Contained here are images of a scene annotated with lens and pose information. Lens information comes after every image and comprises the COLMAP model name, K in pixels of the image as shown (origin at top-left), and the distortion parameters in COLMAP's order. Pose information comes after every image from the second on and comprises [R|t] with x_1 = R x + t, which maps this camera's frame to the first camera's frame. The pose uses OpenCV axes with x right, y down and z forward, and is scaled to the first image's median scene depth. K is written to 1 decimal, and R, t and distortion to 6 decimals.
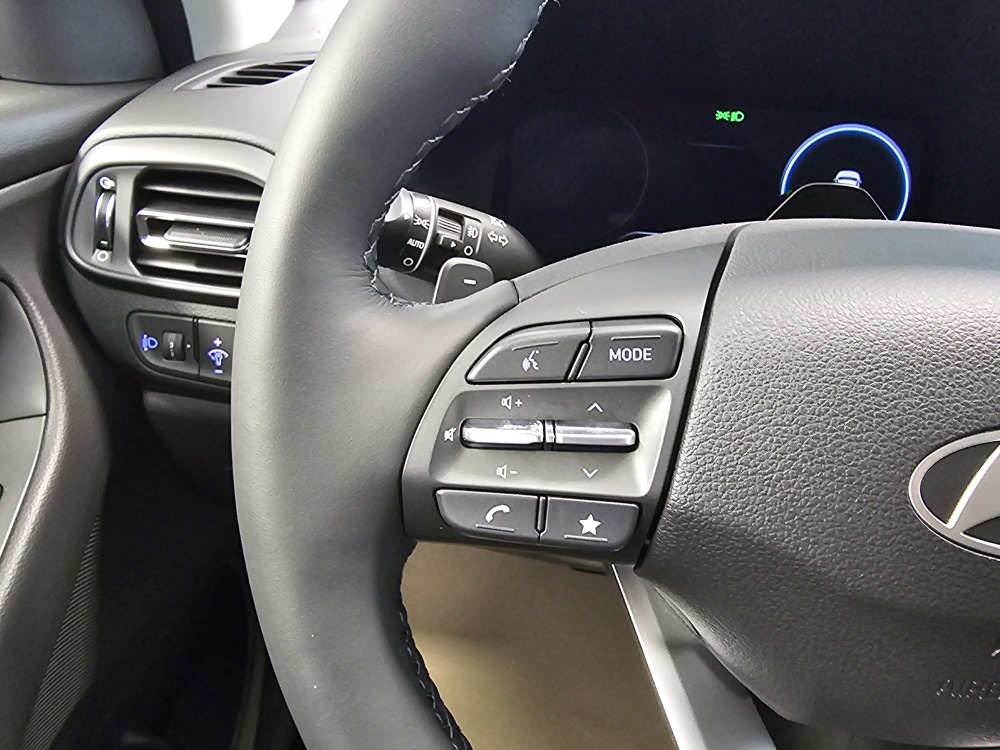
lens RADIAL K [[706.5, 0, 504.9], [0, 706.5, 362.7], [0, 0, 1]] dist [-0.002490, -0.003389]
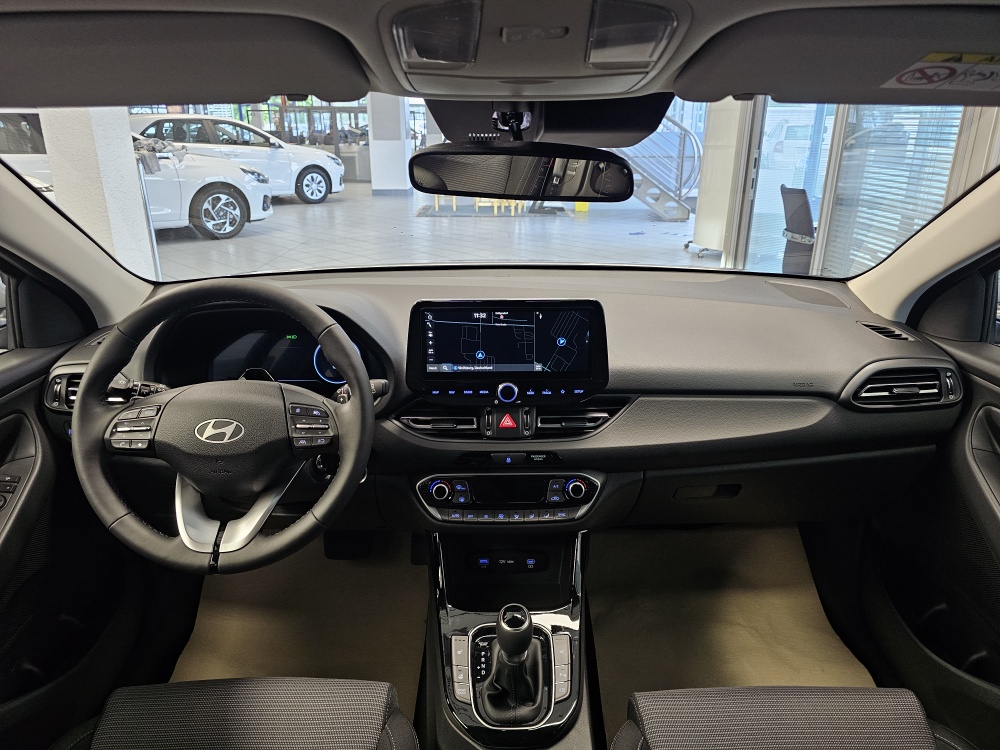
lens RADIAL K [[690.9, 0, 506.1], [0, 690.9, 357.3], [0, 0, 1]] dist [0.043681, -0.049985]
pose [[0.996927, -0.075361, 0.021392, 1.363617], [0.078038, 0.979256, -0.186998, 0.379795], [-0.006856, 0.188092, 0.982127, -2.080435]]
